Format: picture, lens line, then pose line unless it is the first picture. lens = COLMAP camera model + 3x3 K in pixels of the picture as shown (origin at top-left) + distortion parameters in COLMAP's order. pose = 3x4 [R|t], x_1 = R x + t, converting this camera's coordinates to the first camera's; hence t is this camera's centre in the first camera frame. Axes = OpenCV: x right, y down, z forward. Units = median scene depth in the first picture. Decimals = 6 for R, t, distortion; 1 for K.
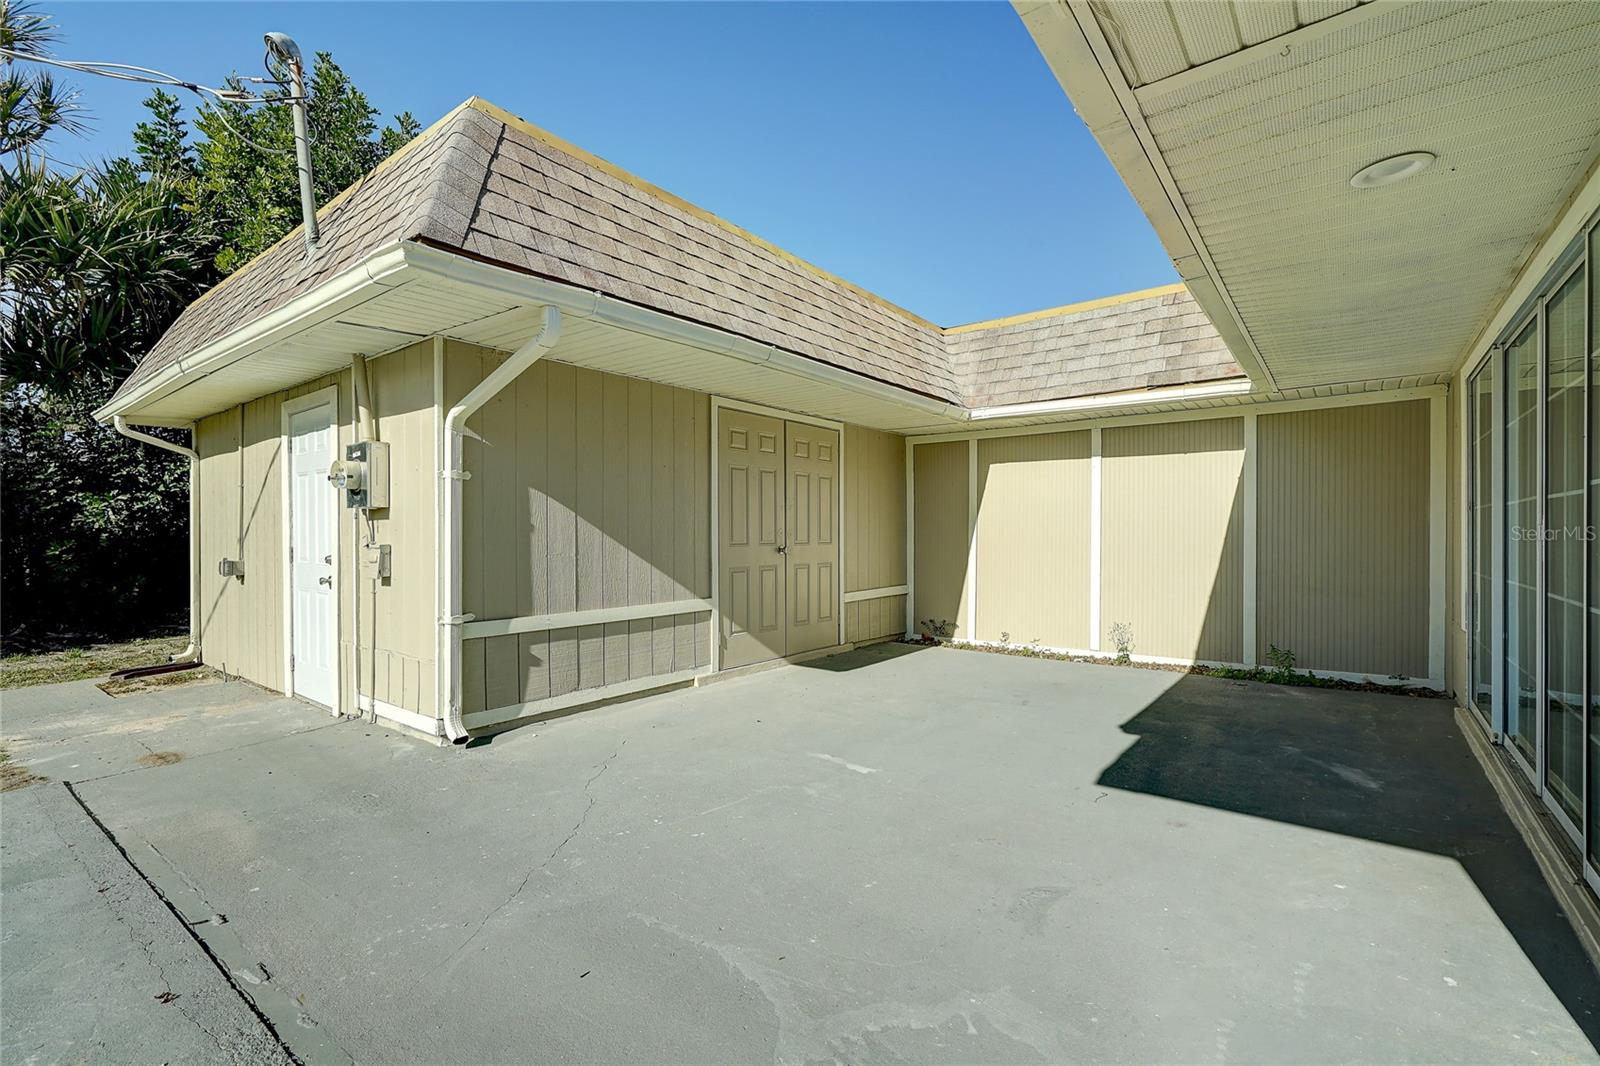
lens RADIAL K [[718.6, 0, 796.1], [0, 718.6, 532.2], [0, 0, 1]] dist [-0.002165, 0.000592]
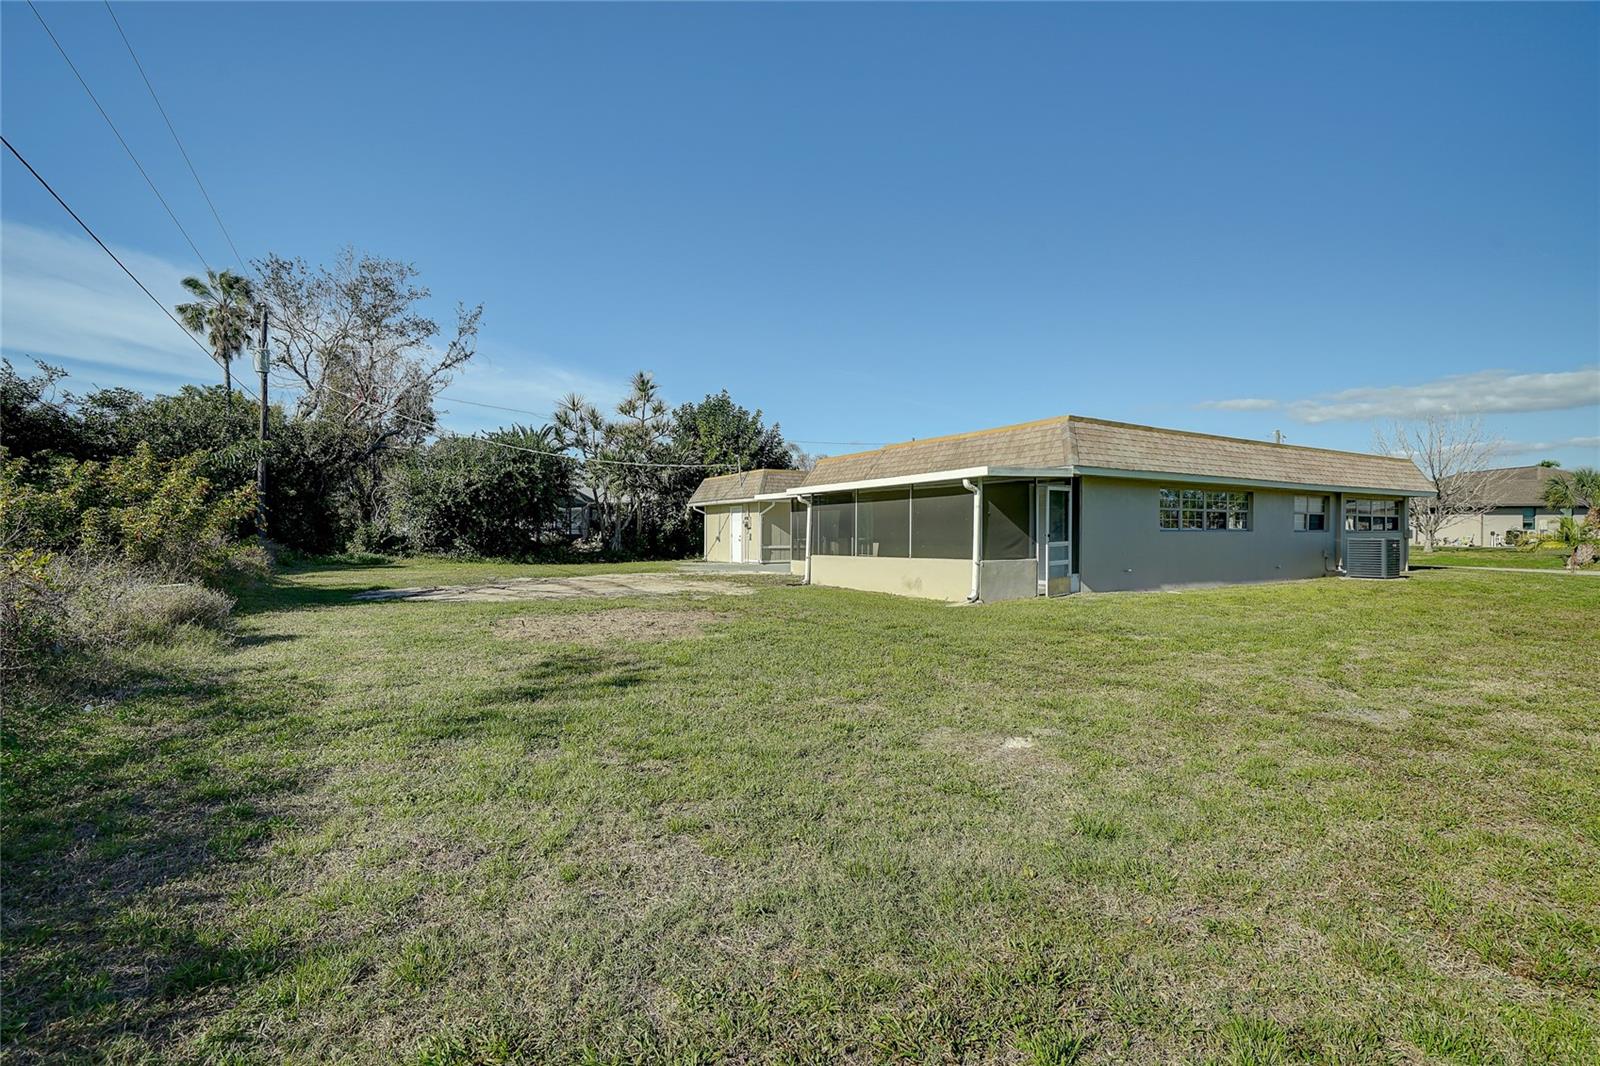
lens RADIAL K [[718.6, 0, 799.6], [0, 718.6, 536.1], [0, 0, 1]] dist [-0.002165, 0.000592]
pose [[0.931386, -0.011332, -0.363858, 1.648834], [0.012561, 0.999921, 0.001013, 0.036212], [0.363817, -0.005514, 0.931454, -3.659704]]
